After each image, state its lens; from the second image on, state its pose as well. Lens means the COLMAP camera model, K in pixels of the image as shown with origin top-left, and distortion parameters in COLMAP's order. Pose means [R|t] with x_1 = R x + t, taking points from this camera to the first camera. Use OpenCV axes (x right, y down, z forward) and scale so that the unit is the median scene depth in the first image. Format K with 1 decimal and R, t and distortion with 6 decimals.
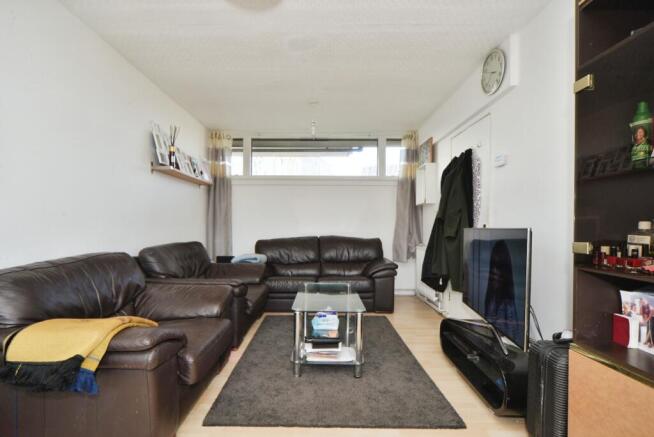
lens RADIAL K [[313.6, 0, 325.9], [0, 313.6, 233.6], [0, 0, 1]] dist [0.000139, 0.000095]
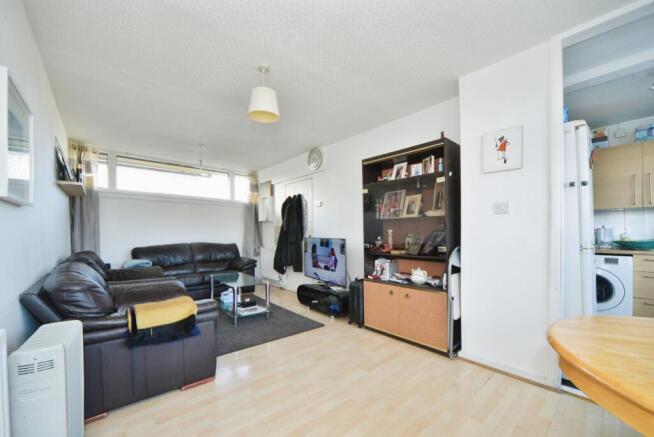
lens RADIAL K [[265.1, 0, 325.3], [0, 265.1, 235.5], [0, 0, 1]] dist [0.000073, -0.000052]
pose [[0.733015, -0.005009, 0.680194, -0.418897], [0.010058, 0.999943, -0.003476, -0.016476], [-0.680138, 0.009390, 0.733024, -0.205796]]
